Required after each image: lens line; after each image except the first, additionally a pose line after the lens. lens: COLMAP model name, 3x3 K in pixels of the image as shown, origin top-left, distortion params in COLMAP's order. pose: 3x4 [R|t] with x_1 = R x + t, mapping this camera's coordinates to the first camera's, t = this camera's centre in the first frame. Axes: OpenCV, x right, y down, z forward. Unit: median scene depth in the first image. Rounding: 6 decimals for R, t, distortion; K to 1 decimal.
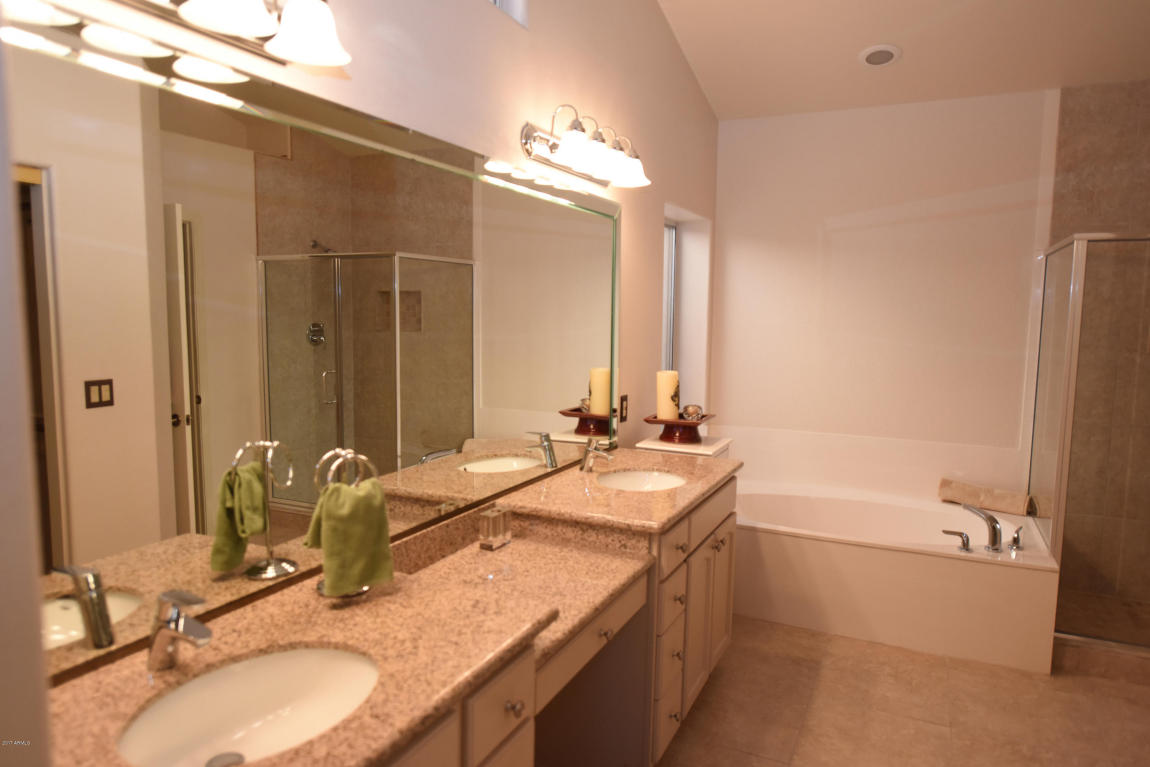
lens RADIAL K [[743.1, 0, 575.0], [0, 743.1, 383.5], [0, 0, 1]] dist [0.002464, -0.000063]
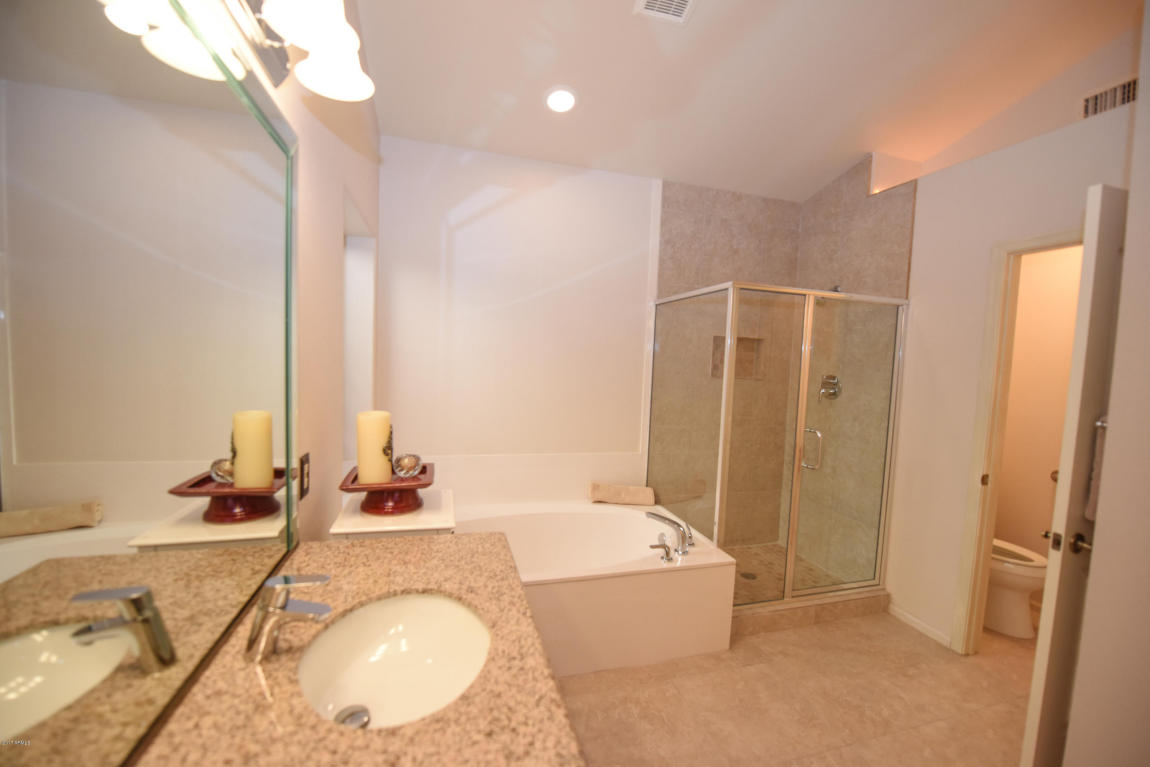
lens RADIAL K [[458.7, 0, 575.0], [0, 458.7, 383.5], [0, 0, 1]] dist [-0.000283, 0.000023]
pose [[0.748073, -0.021180, 0.663278, -0.028219], [0.039151, 0.999158, -0.012251, -0.044365], [-0.662460, 0.035133, 0.748273, 0.789812]]
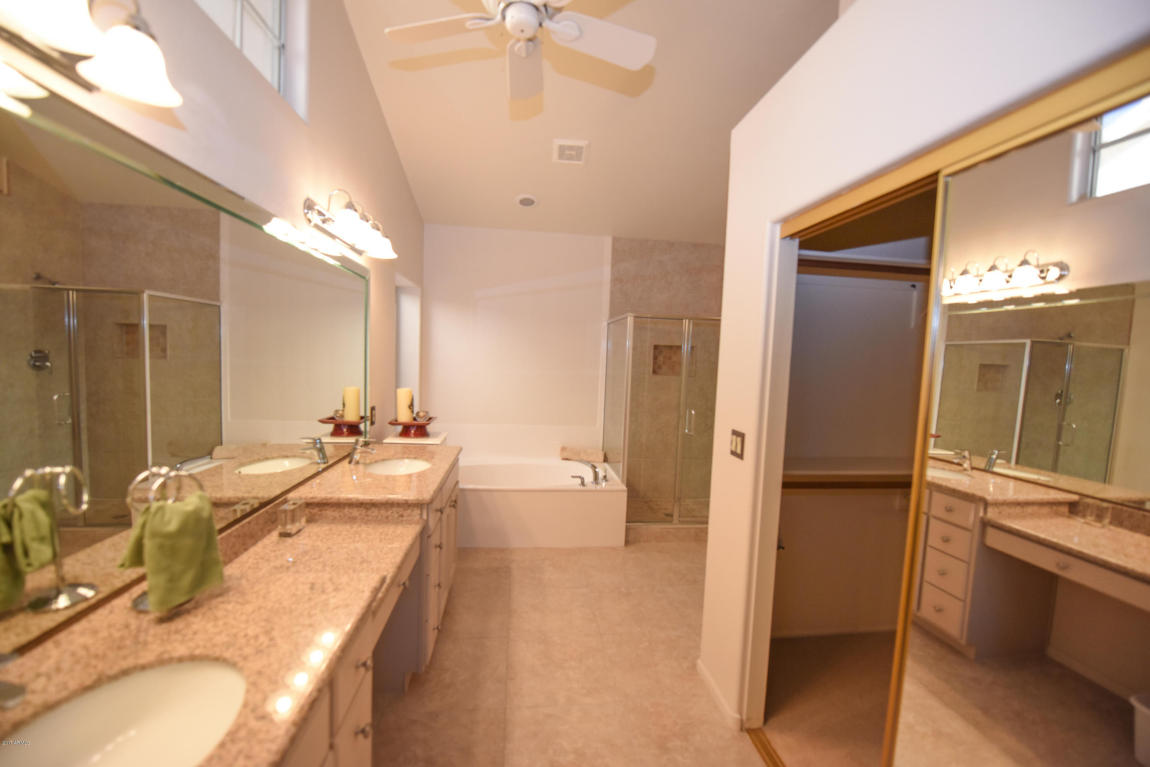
lens RADIAL K [[462.9, 0, 575.0], [0, 462.9, 383.5], [0, 0, 1]] dist [-0.022787, 0.000065]
pose [[0.843457, -0.013517, 0.537027, -0.111508], [0.026229, 0.999527, -0.016038, -0.003761], [-0.536557, 0.027613, 0.843412, 0.097212]]
